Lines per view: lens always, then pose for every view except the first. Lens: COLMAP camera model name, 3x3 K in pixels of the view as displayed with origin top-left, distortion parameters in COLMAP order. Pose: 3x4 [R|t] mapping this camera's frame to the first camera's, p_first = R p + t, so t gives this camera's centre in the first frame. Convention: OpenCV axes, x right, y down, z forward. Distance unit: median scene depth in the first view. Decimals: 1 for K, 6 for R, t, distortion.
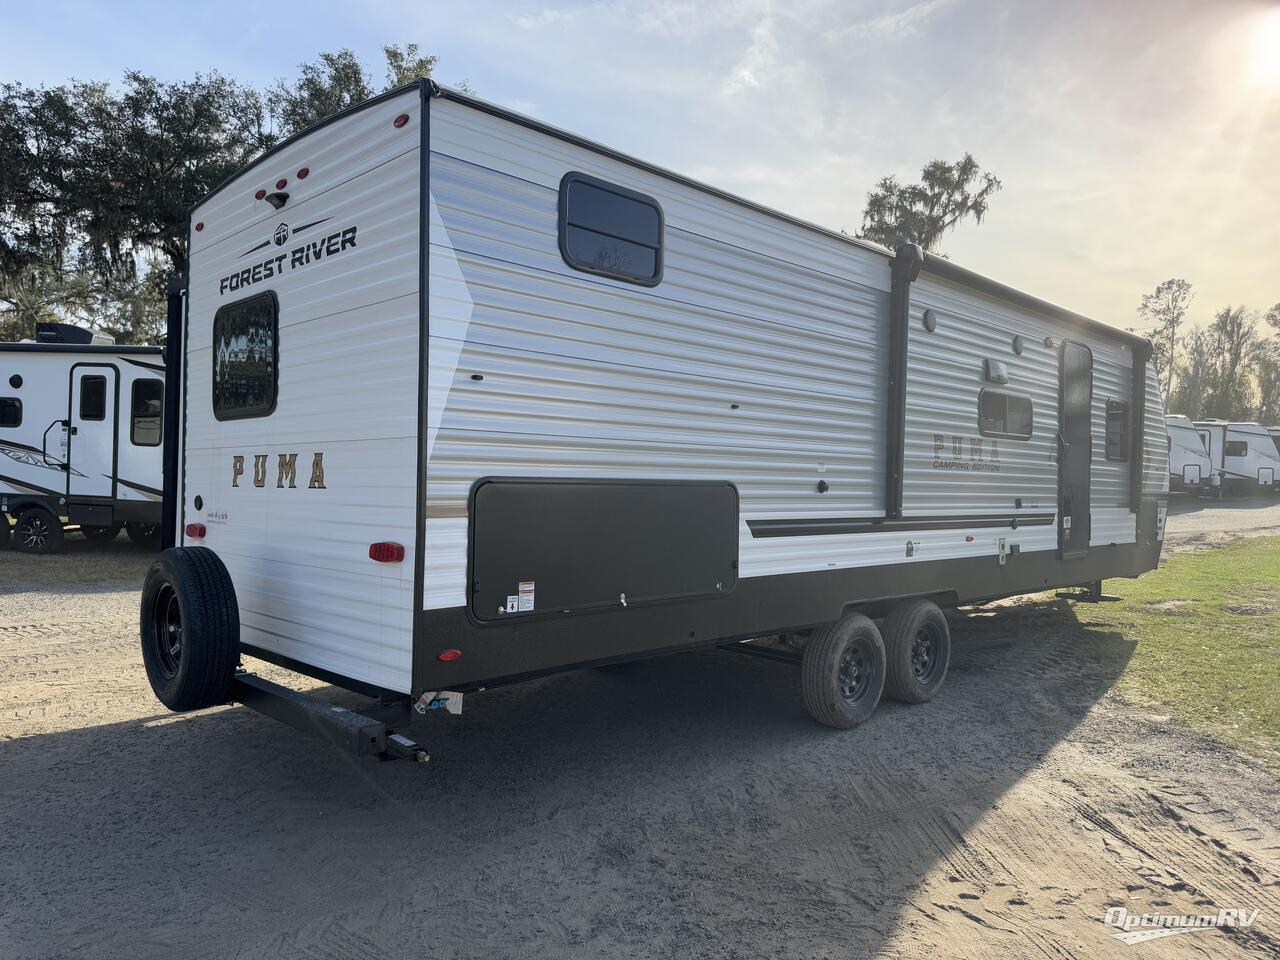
lens RADIAL K [[910.7, 0, 640.0], [0, 910.7, 480.0], [0, 0, 1]] dist [-0.003091, -0.001048]
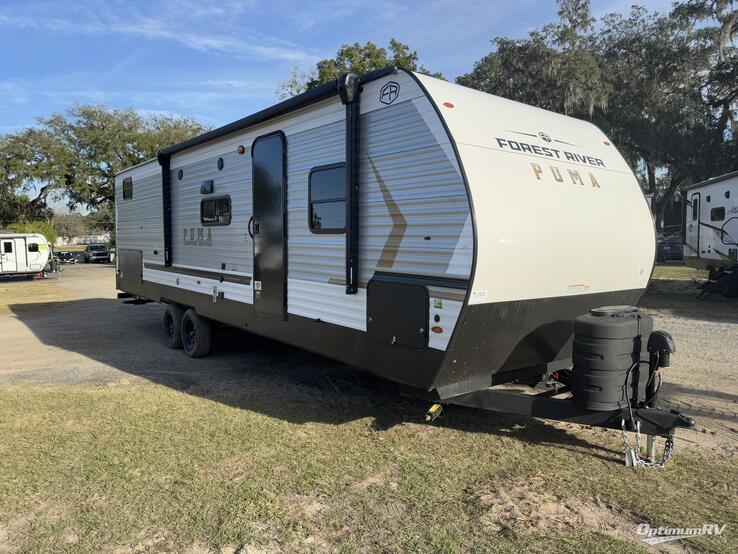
lens RADIAL K [[525.1, 0, 369.0], [0, 525.1, 277.0], [0, 0, 1]] dist [-0.003091, -0.001048]
pose [[-0.115340, 0.050088, -0.992062, 1.414237], [-0.003385, 0.998702, 0.050817, -0.001873], [0.993320, 0.009219, -0.115021, 1.504508]]
